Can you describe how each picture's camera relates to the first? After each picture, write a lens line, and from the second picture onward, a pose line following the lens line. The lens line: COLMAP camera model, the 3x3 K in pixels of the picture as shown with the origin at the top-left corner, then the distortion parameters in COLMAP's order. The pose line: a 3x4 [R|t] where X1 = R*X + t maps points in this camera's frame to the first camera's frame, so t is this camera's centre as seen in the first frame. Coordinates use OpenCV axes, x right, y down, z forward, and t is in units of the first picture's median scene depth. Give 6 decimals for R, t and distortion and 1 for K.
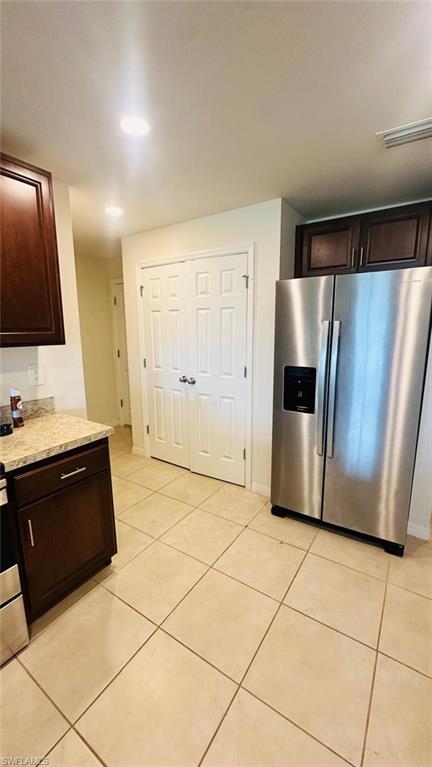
lens RADIAL K [[303.7, 0, 213.8], [0, 303.7, 383.9], [0, 0, 1]] dist [-0.007825, 0.002121]
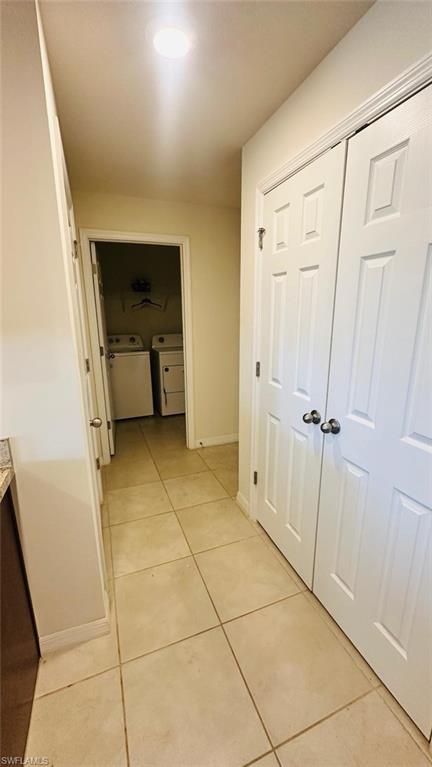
lens RADIAL K [[303.7, 0, 213.5], [0, 303.7, 382.6], [0, 0, 1]] dist [-0.007825, 0.002121]
pose [[0.823514, 0.129726, -0.552264, 0.030111], [-0.099885, 0.991451, 0.083946, -0.110747], [0.558433, -0.013967, 0.829432, 0.631076]]
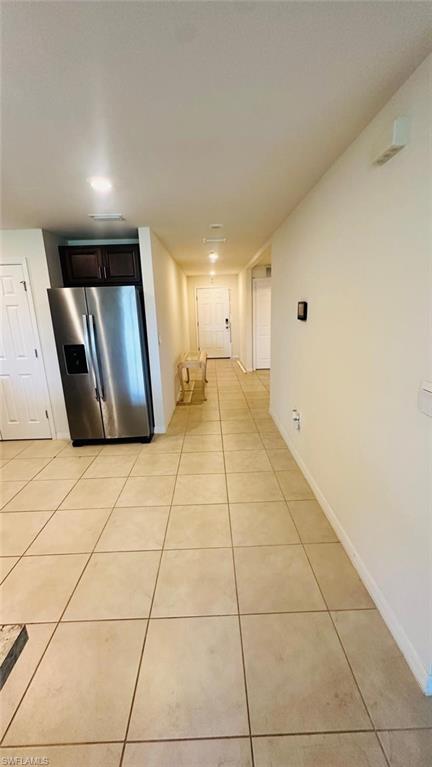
lens RADIAL K [[303.7, 0, 211.8], [0, 303.7, 382.6], [0, 0, 1]] dist [-0.007825, 0.002121]
pose [[0.824852, -0.156420, 0.543279, -0.004605], [0.130737, 0.987691, 0.085877, 0.080345], [-0.550024, 0.000191, 0.835149, -0.580136]]
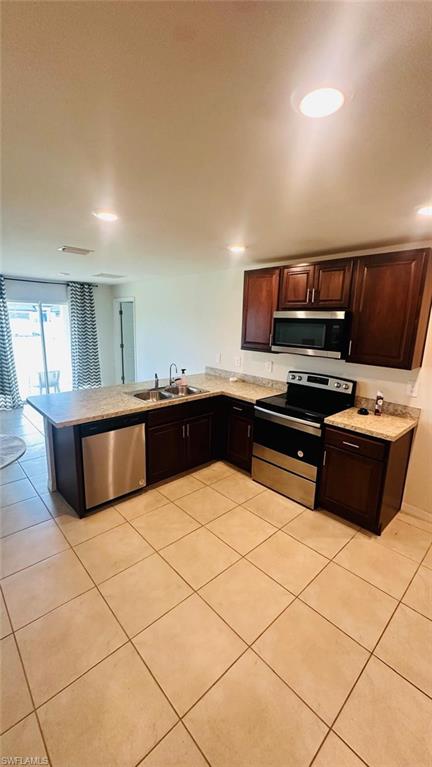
lens RADIAL K [[303.7, 0, 216.7], [0, 303.7, 383.8], [0, 0, 1]] dist [-0.007825, 0.002121]
pose [[-0.226238, 0.202720, -0.952744, 0.718694], [-0.201980, 0.947082, 0.249477, -0.168256], [0.952901, 0.248877, -0.173321, 0.303499]]
